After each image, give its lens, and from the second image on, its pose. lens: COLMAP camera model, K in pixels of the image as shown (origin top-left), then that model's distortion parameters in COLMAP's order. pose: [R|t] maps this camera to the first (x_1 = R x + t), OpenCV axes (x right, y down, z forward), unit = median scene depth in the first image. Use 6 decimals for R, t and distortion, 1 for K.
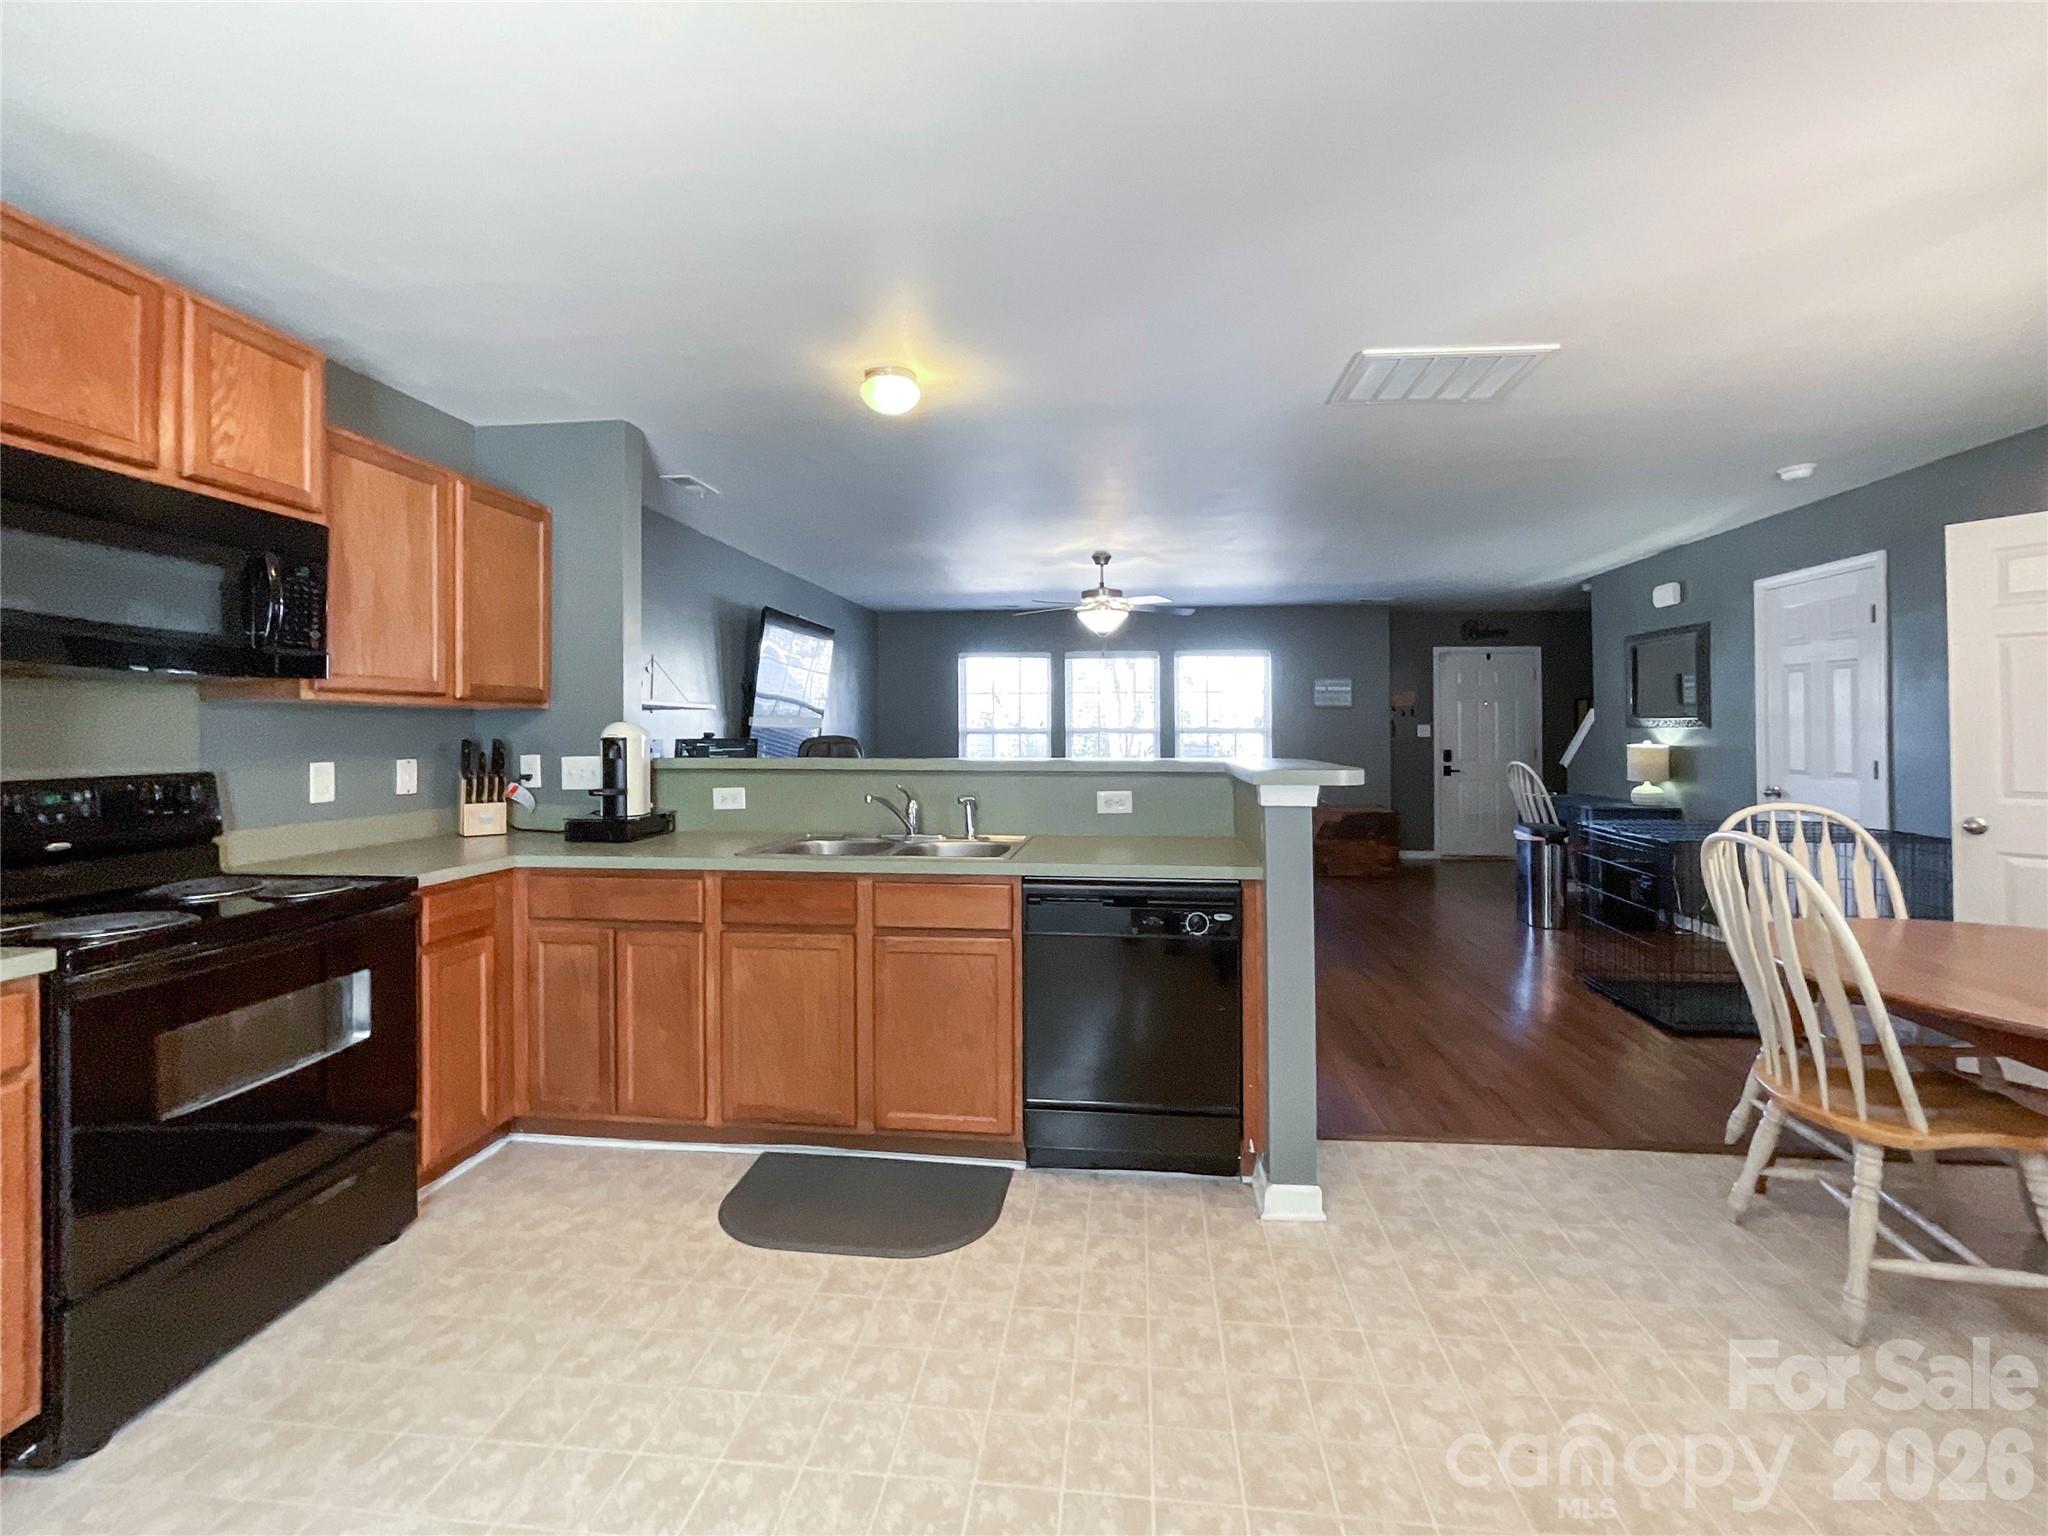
lens RADIAL K [[859.9, 0, 1044.5], [0, 859.9, 721.0], [0, 0, 1]] dist [-0.027042, 0.011460]
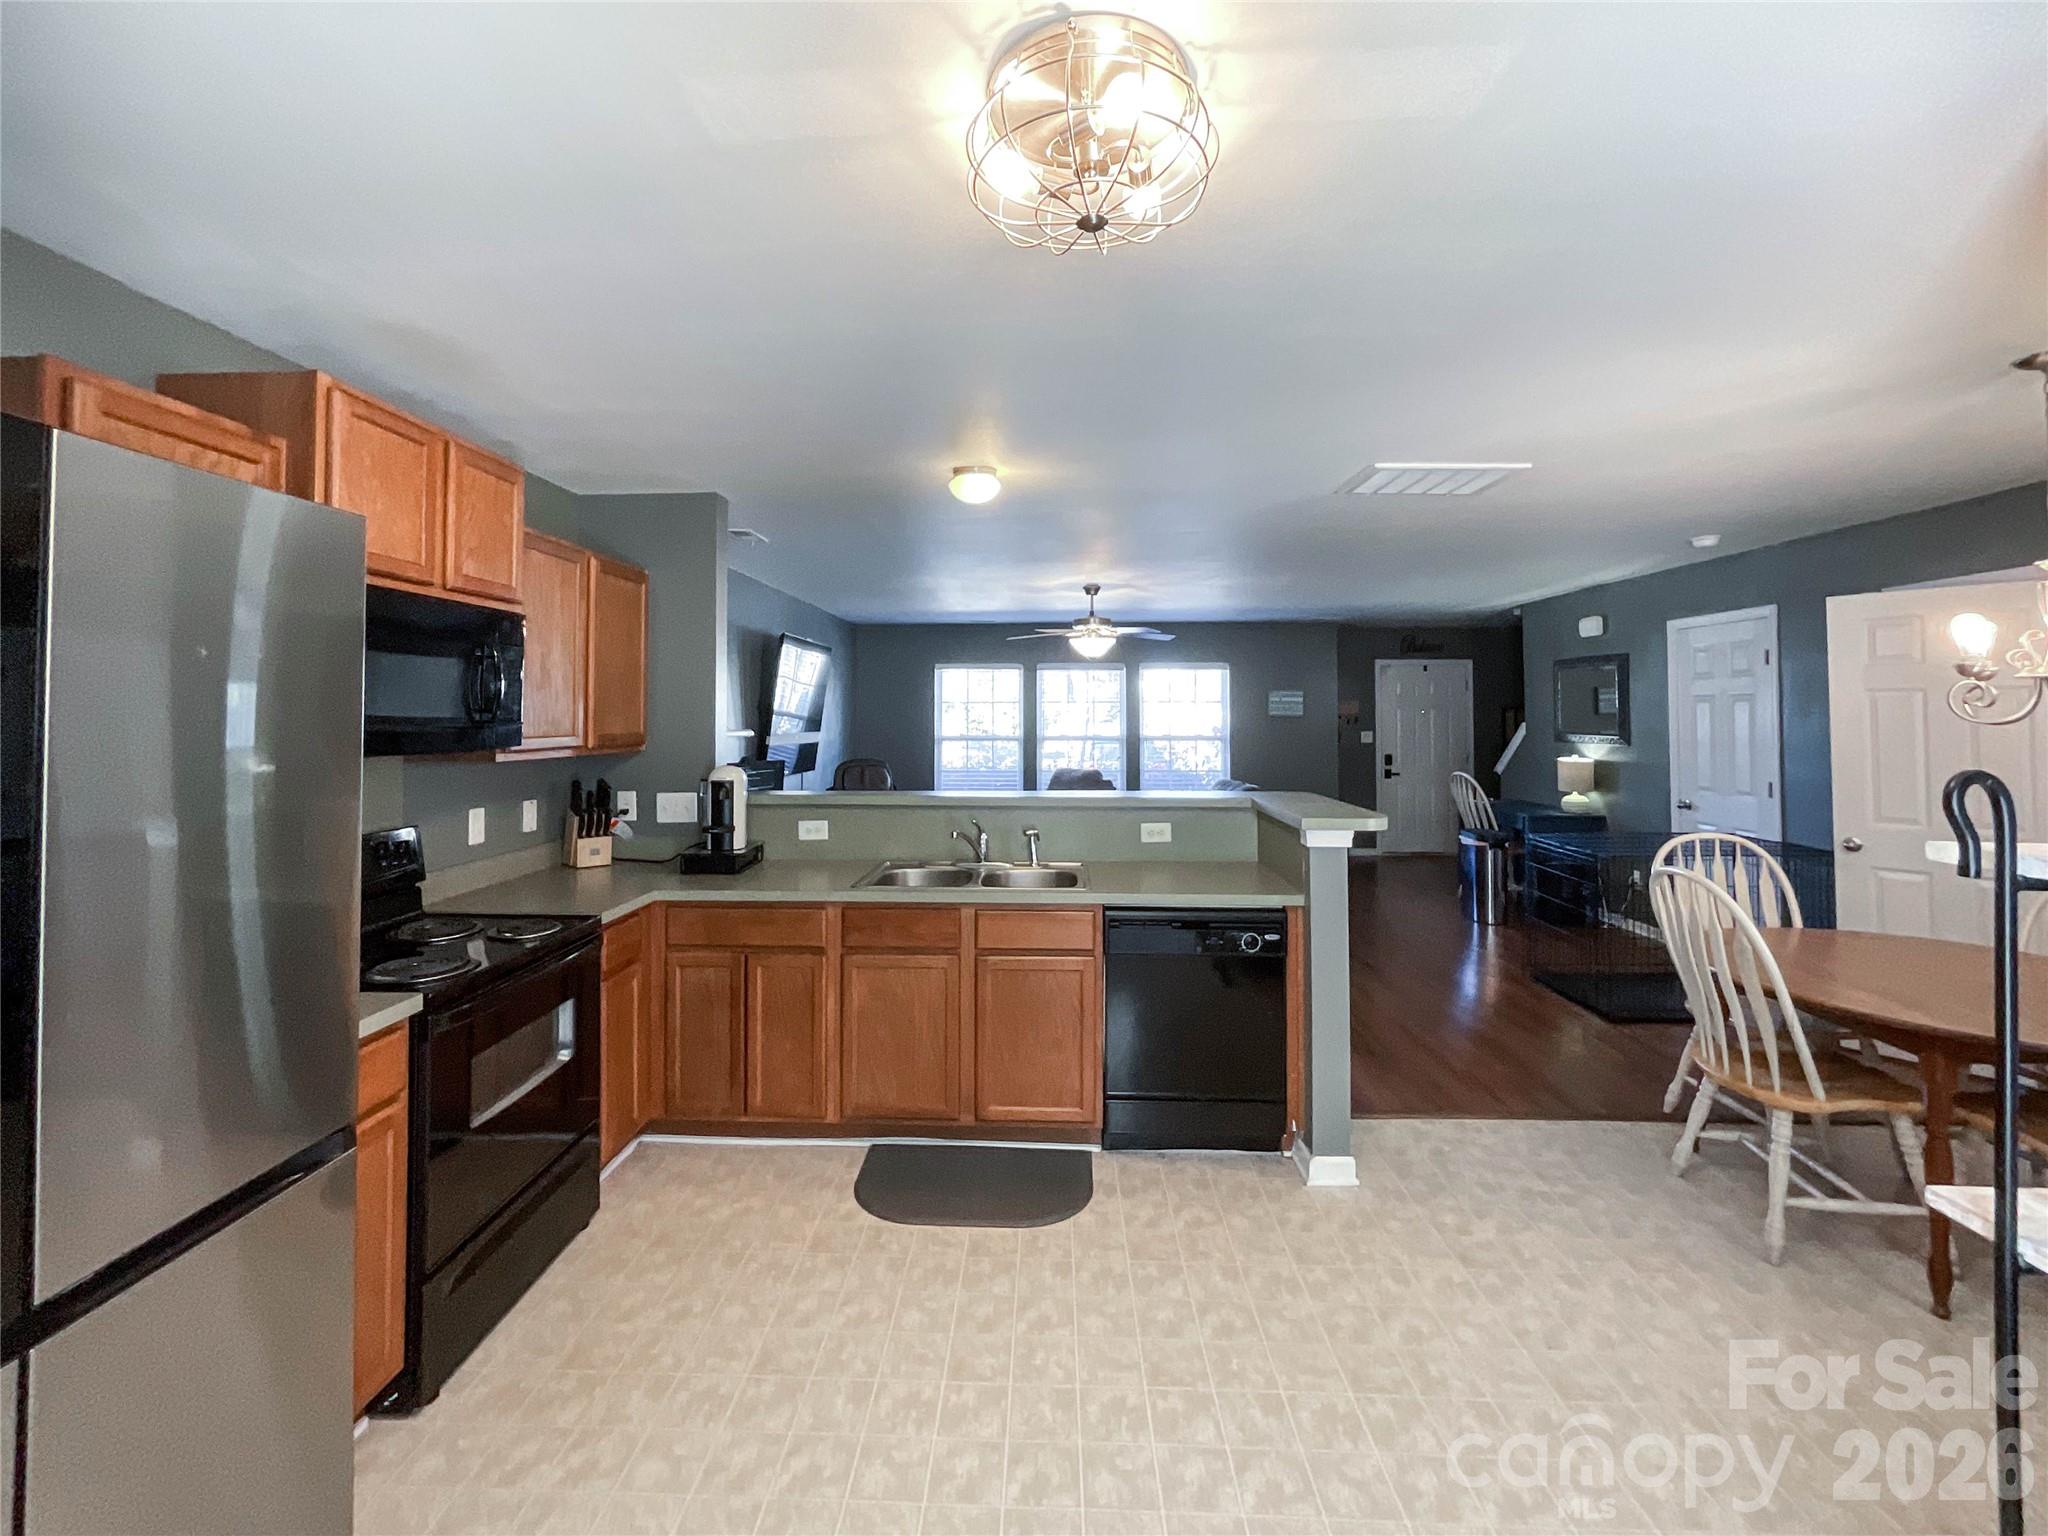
lens RADIAL K [[862.0, 0, 1018.3], [0, 862.0, 695.0], [0, 0, 1]] dist [-0.033219, 0.017587]
pose [[0.998217, 0.001235, 0.059670, -0.211027], [-0.000411, 0.999904, -0.013816, -0.091678], [-0.059681, 0.013767, 0.998123, -0.184322]]
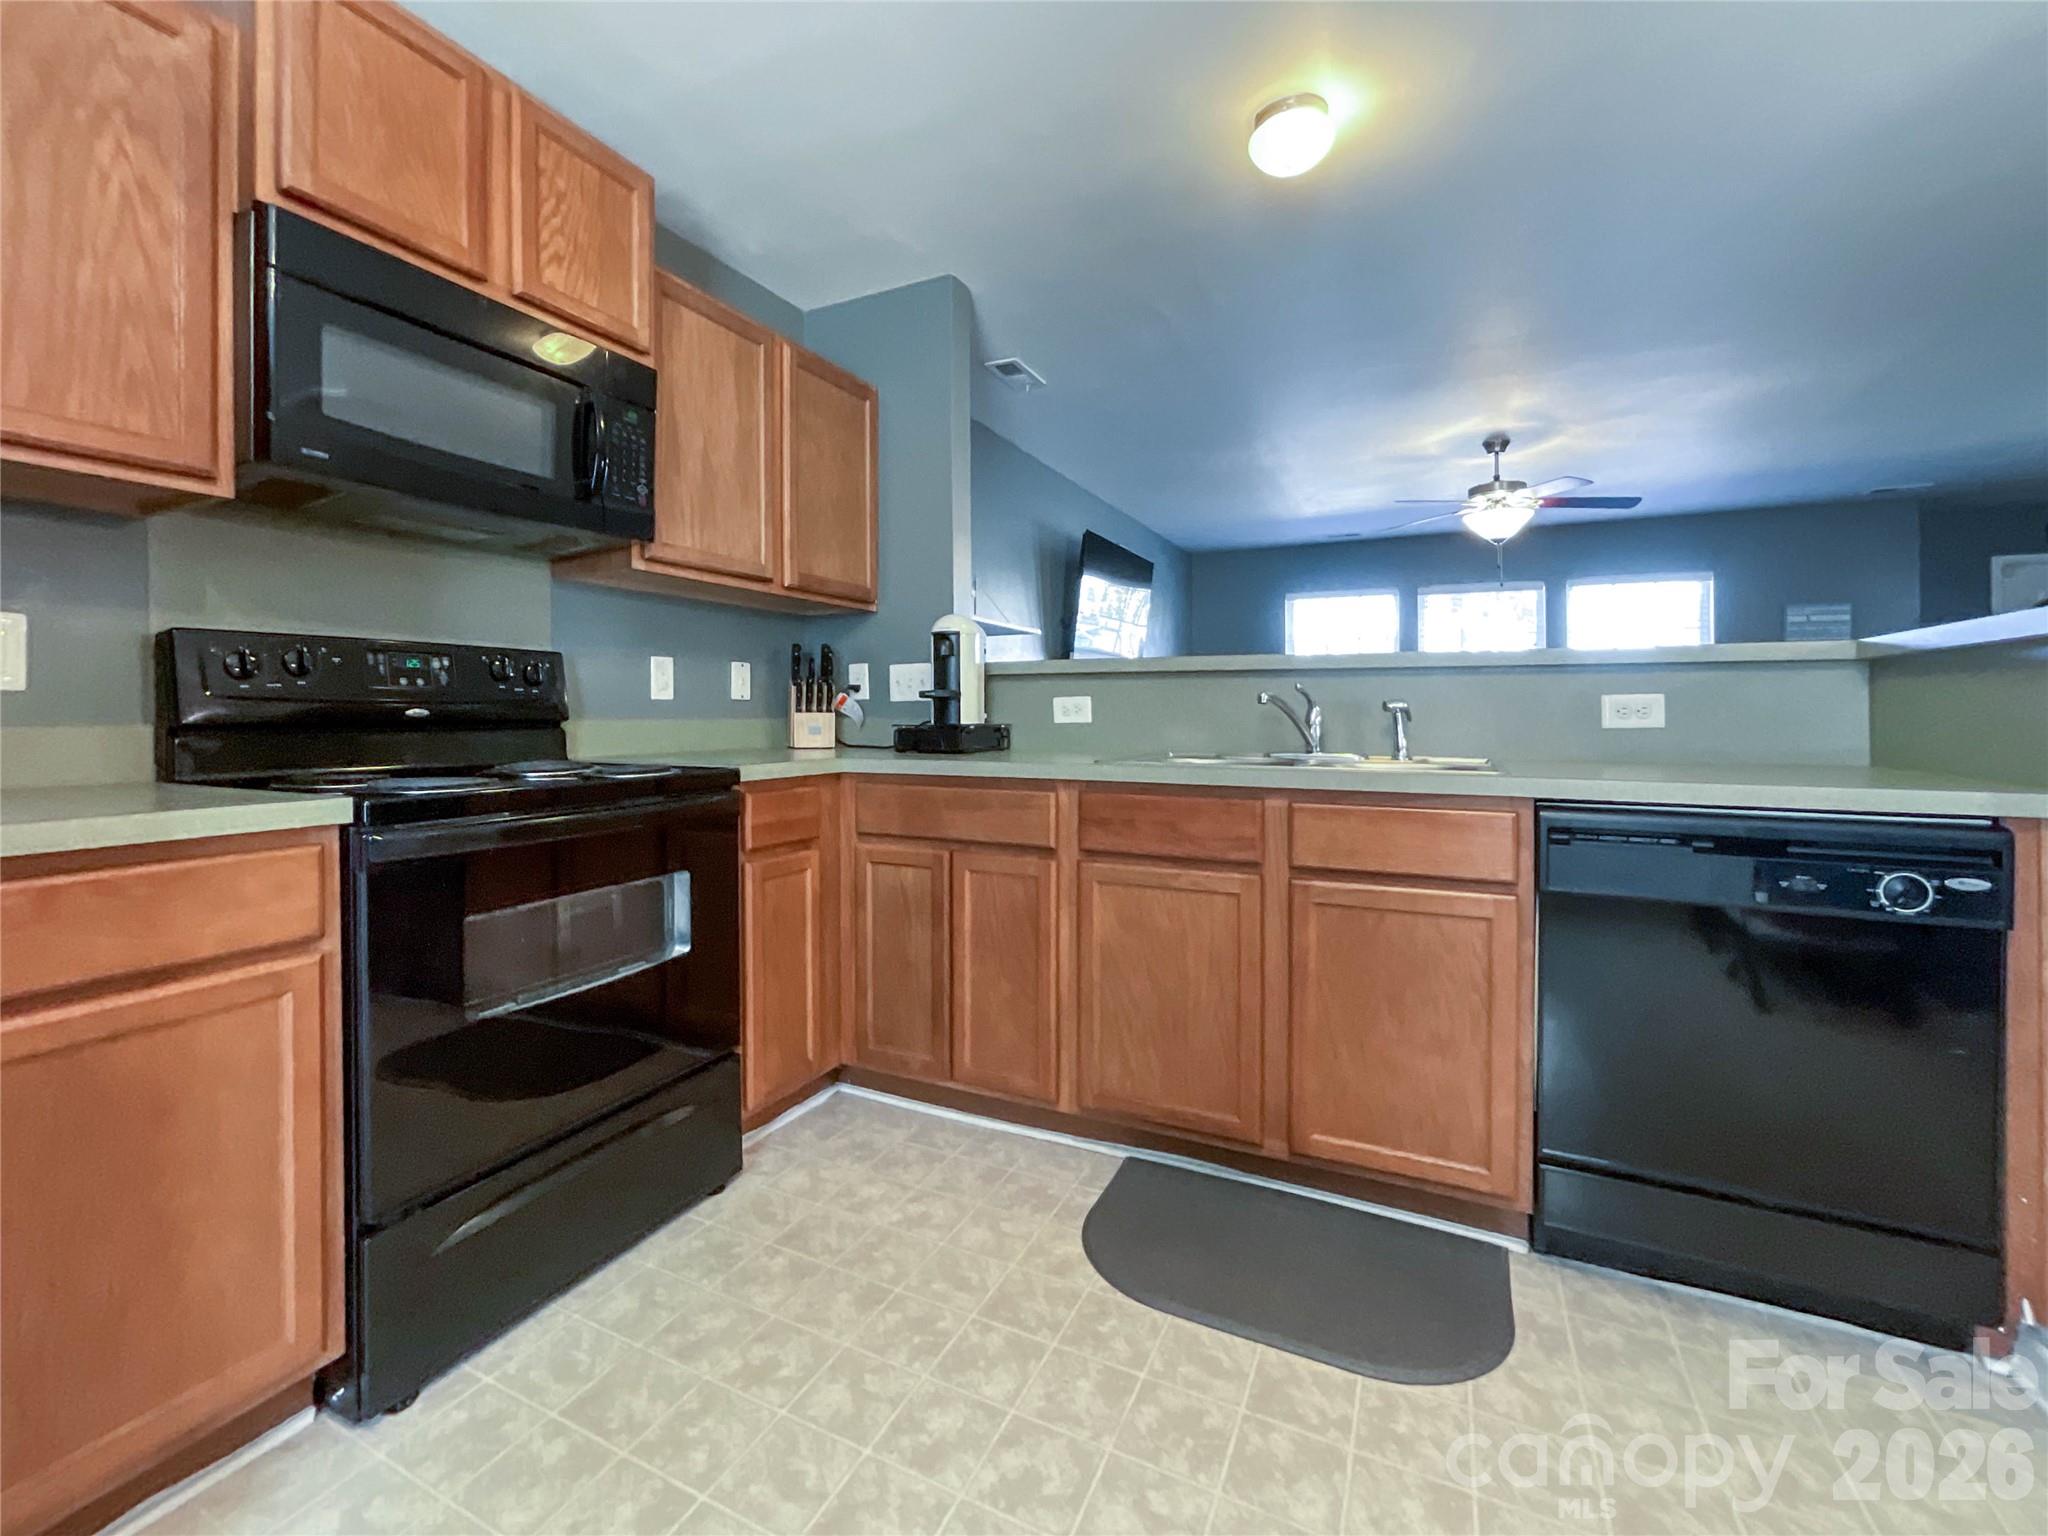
lens RADIAL K [[859.8, 0, 1023.0], [0, 859.8, 707.2], [0, 0, 1]] dist [-0.026388, 0.011989]
pose [[0.938022, 0.000098, -0.346575, -0.160724], [0.002075, 0.999980, 0.005900, 0.105151], [0.346569, -0.006253, 0.938004, 0.267907]]
